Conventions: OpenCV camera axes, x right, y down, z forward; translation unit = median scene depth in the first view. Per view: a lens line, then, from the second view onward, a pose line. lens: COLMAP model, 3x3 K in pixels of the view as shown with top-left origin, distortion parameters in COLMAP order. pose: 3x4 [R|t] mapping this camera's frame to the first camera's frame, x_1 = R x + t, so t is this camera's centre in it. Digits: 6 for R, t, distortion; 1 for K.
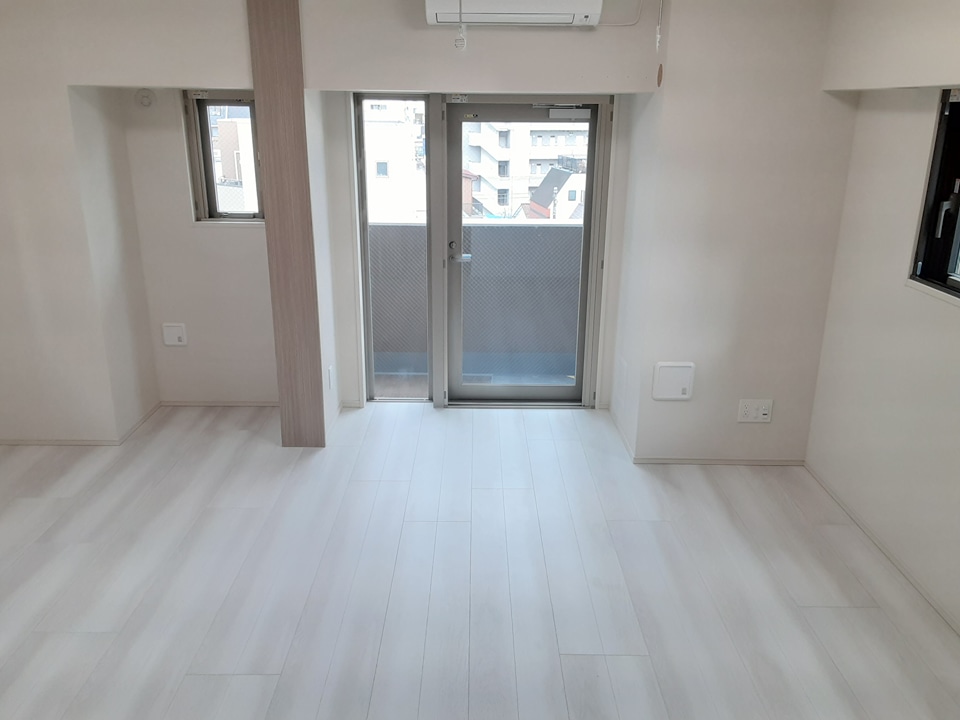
lens RADIAL K [[785.2, 0, 471.5], [0, 785.2, 364.4], [0, 0, 1]] dist [0.065096, -0.054046]
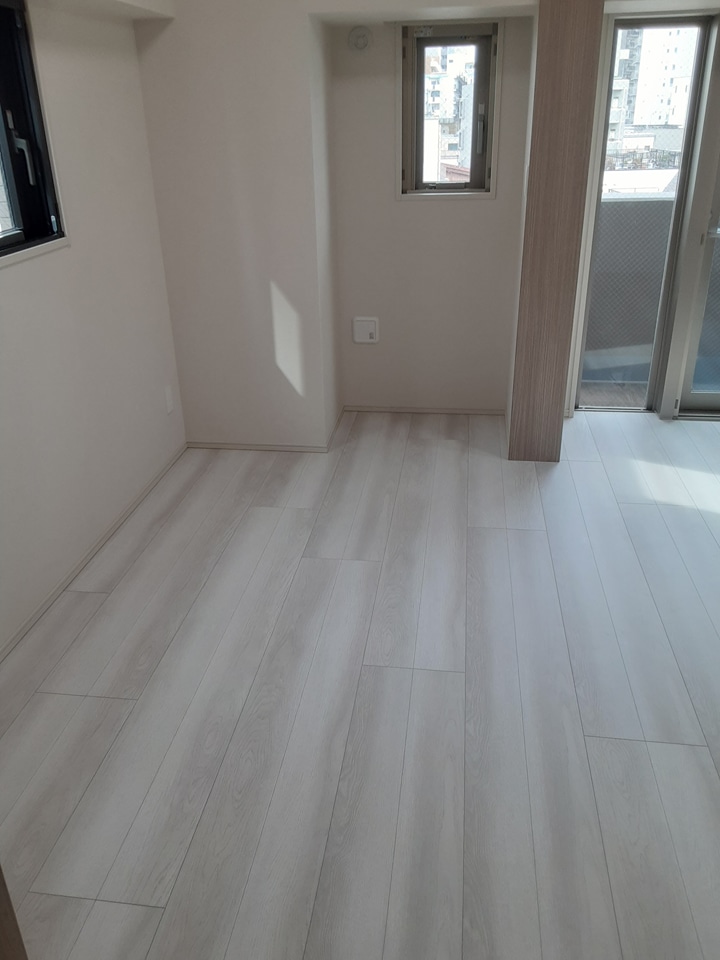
lens RADIAL K [[785.2, 0, 355.9], [0, 785.2, 482.7], [0, 0, 1]] dist [0.065096, -0.054046]
pose [[0.990078, 0.033663, -0.136428, -0.276524], [-0.015499, 0.991119, 0.132074, 0.016467], [0.139662, -0.128649, 0.981806, 0.115185]]
